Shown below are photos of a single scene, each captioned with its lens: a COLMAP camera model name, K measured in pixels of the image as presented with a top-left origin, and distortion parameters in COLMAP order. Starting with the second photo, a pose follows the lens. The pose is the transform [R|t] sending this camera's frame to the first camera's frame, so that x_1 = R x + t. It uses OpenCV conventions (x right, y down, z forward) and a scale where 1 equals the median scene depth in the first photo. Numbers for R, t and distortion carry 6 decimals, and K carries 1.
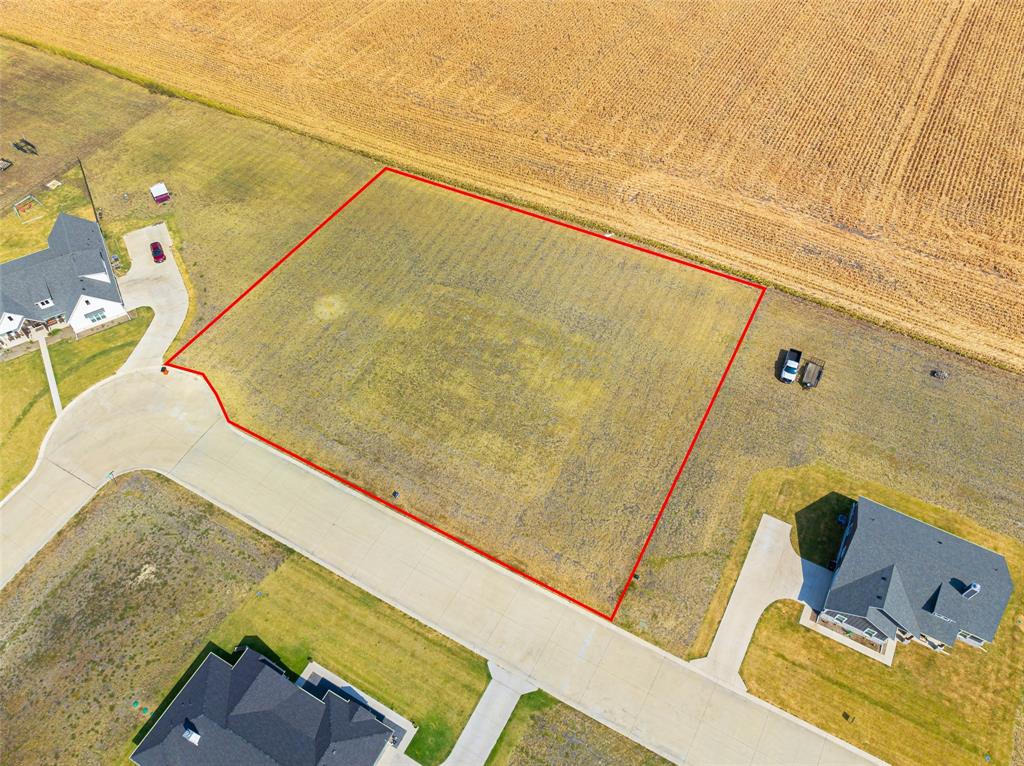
lens RADIAL K [[730.3, 0, 512.0], [0, 730.3, 383.0], [0, 0, 1]] dist [-0.058570, 0.029414]
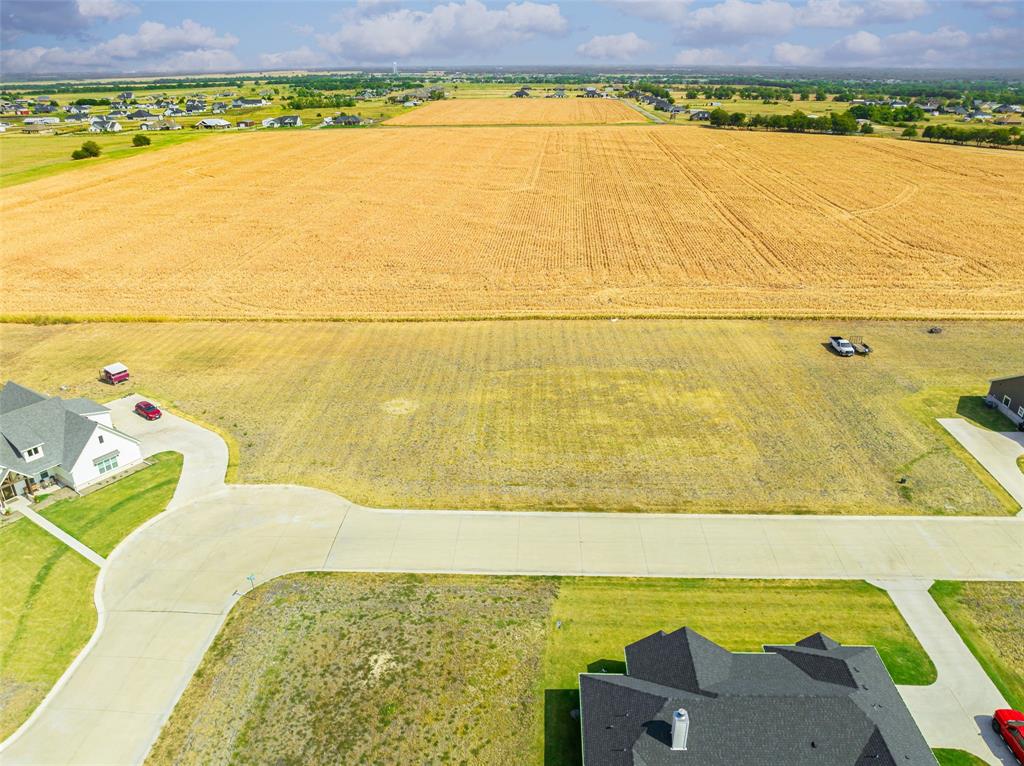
lens RADIAL K [[730.3, 0, 512.0], [0, 730.3, 383.0], [0, 0, 1]] dist [-0.058570, 0.029414]
pose [[0.896331, -0.170053, 0.409479, -0.576324], [0.348269, 0.841588, -0.412841, 0.332651], [-0.274408, 0.512651, 0.813566, 0.288049]]
